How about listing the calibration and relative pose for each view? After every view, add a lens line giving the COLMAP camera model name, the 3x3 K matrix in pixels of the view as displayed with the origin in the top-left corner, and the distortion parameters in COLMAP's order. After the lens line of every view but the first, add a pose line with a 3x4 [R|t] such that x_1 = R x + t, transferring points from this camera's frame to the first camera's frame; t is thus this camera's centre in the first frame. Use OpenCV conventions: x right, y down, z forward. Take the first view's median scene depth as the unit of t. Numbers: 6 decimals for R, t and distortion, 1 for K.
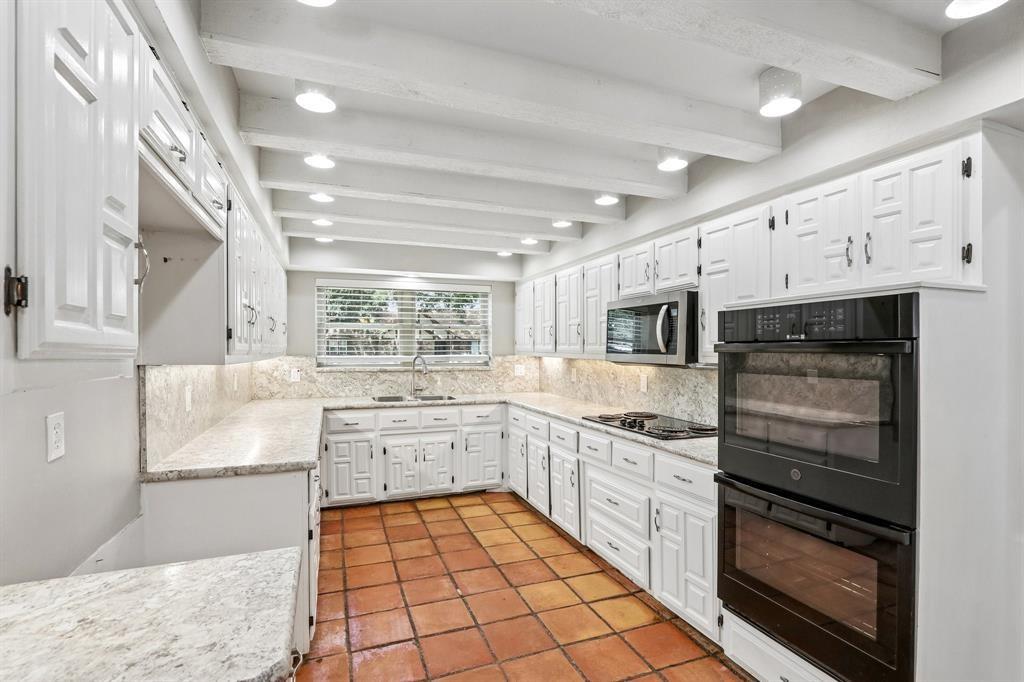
lens RADIAL K [[482.5, 0, 517.0], [0, 482.5, 352.1], [0, 0, 1]] dist [-0.009135, 0.000587]
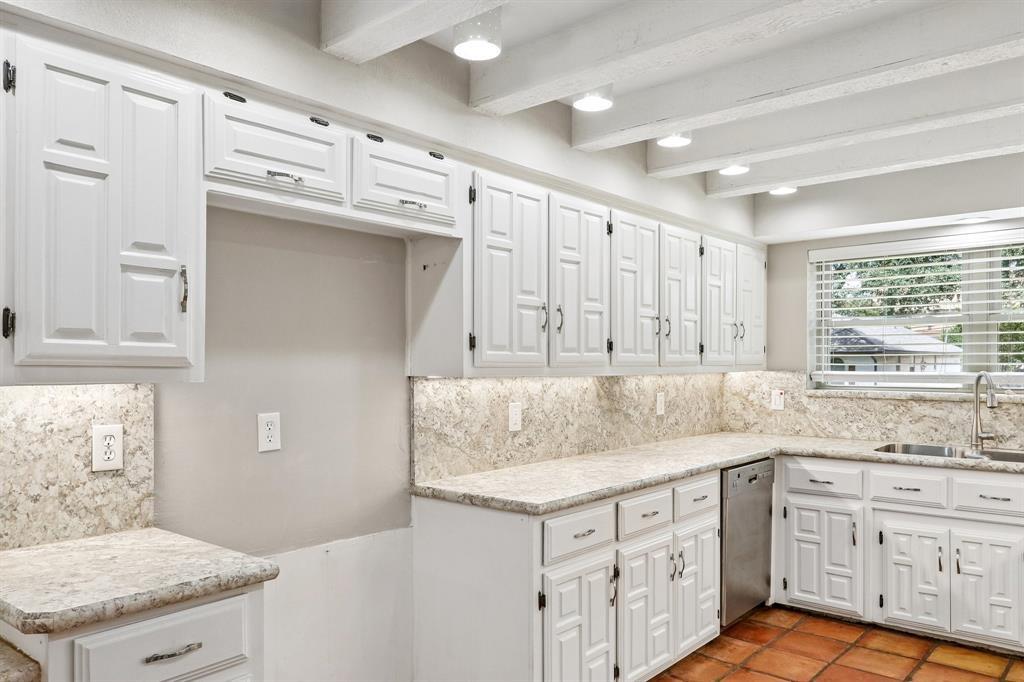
lens RADIAL K [[747.4, 0, 514.3], [0, 747.4, 371.1], [0, 0, 1]] dist [-0.000758, 0.005822]
pose [[0.477681, 0.006563, -0.878509, 0.305874], [-0.002403, 0.999978, 0.006164, 0.002655], [0.878530, -0.000834, 0.477686, 0.198678]]
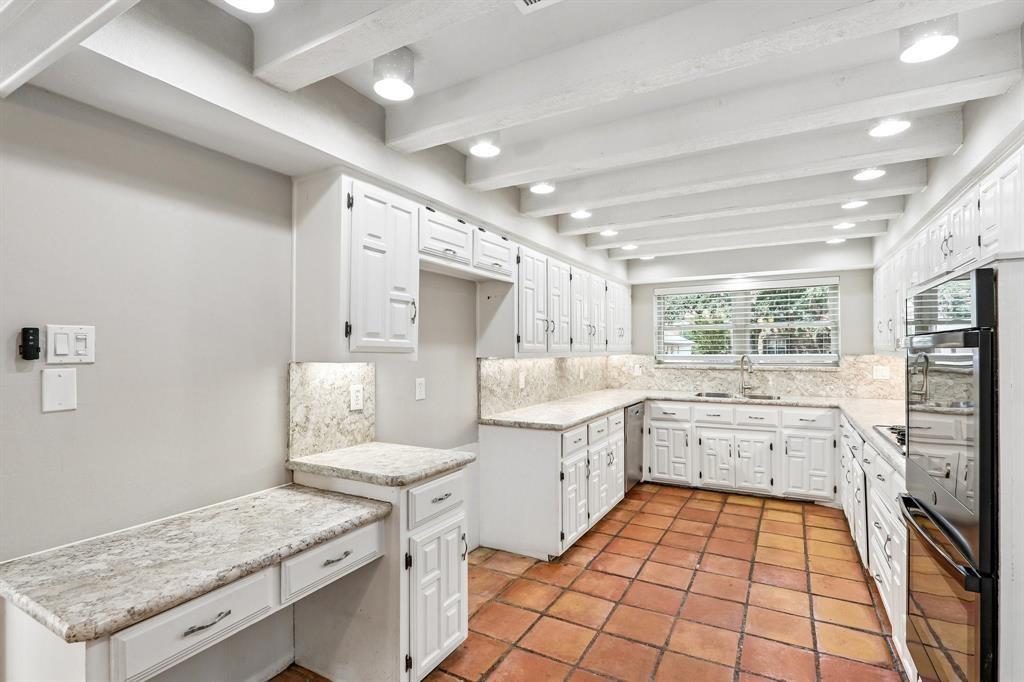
lens RADIAL K [[487.3, 0, 518.7], [0, 487.3, 345.8], [0, 0, 1]] dist [-0.010946, -0.000747]
pose [[0.644917, -0.010832, -0.764176, 0.314029], [0.000416, 0.999904, -0.013822, 0.003269], [0.764253, 0.008596, 0.644860, -0.026776]]
